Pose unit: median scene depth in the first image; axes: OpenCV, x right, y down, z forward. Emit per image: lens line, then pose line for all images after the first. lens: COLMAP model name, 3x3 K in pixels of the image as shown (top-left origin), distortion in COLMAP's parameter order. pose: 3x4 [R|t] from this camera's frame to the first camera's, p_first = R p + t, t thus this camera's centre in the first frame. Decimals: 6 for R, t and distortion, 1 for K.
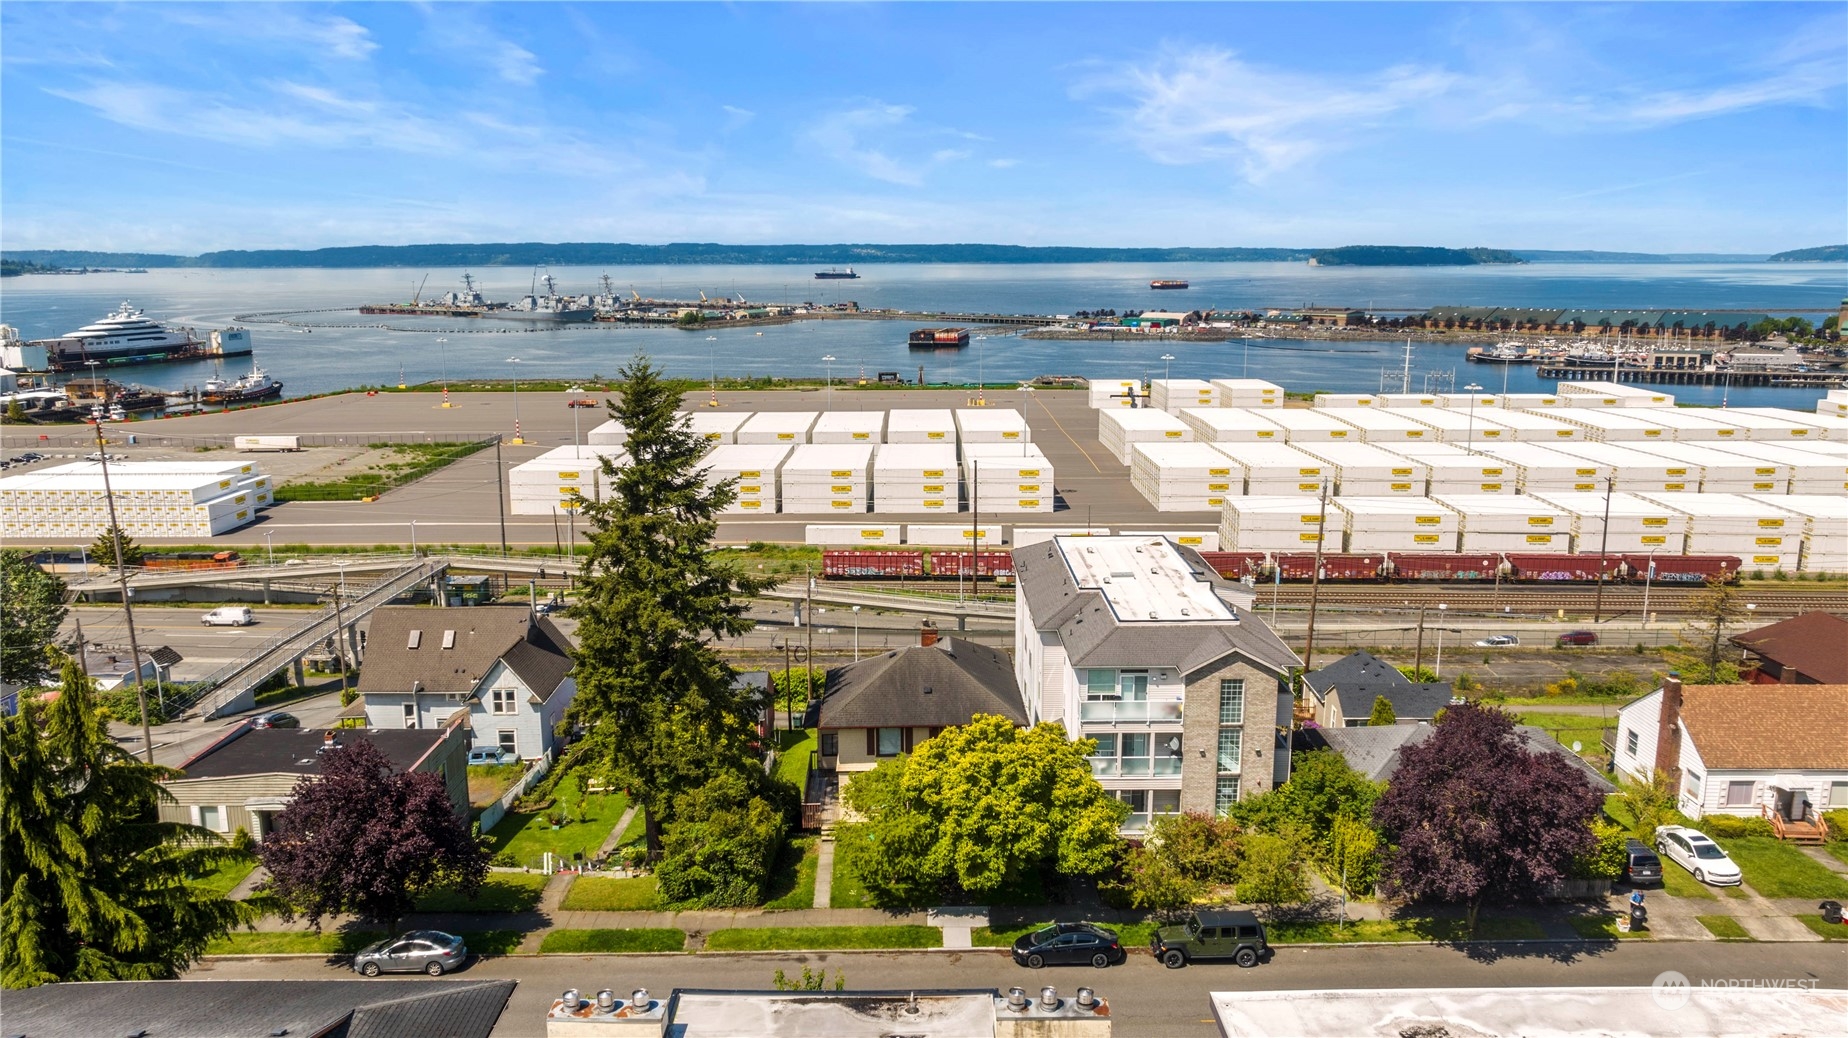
lens RADIAL K [[1316.4, 0, 920.8], [0, 1316.4, 535.4], [0, 0, 1]] dist [-0.021555, 0.010071]
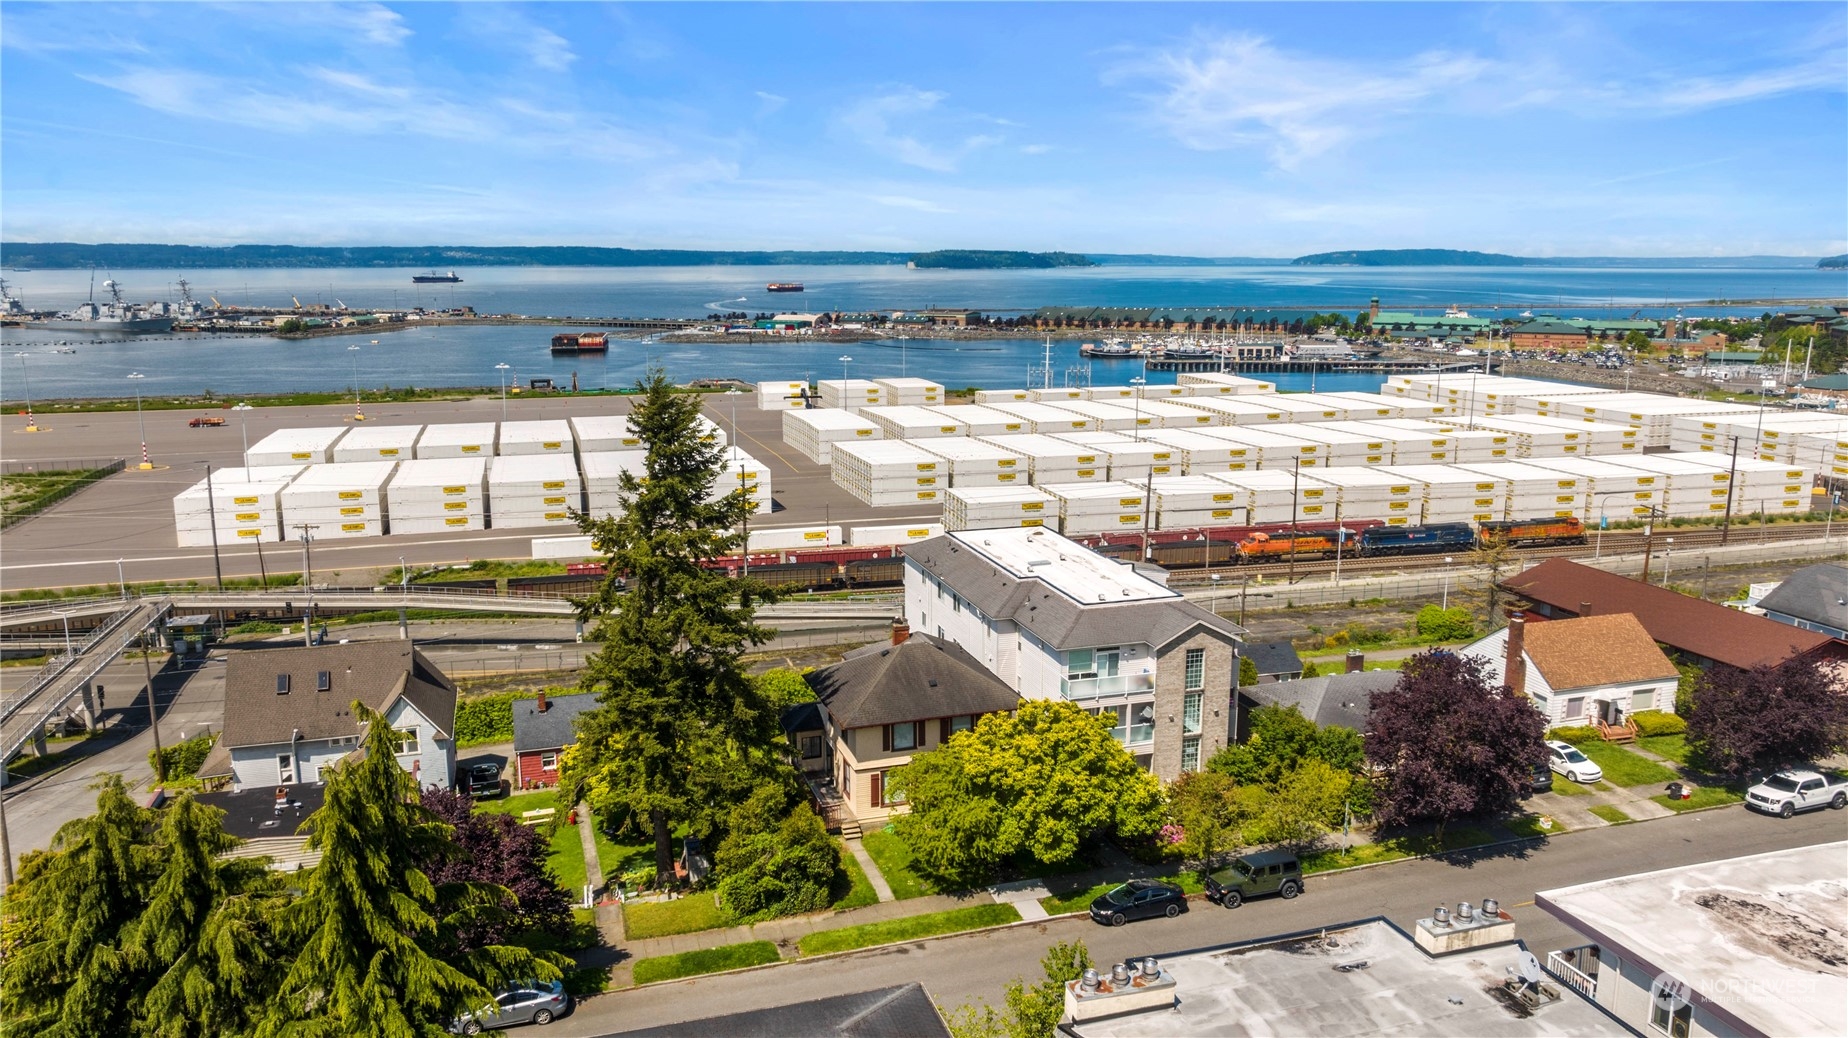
lens RADIAL K [[1302.3, 0, 921.4], [0, 1302.3, 529.8], [0, 0, 1]] dist [-0.017740, -0.000330]
pose [[0.956840, -0.055782, 0.285211, -0.246252], [0.057015, 0.998365, 0.003987, -0.007218], [-0.284967, 0.012447, 0.958456, 0.009917]]
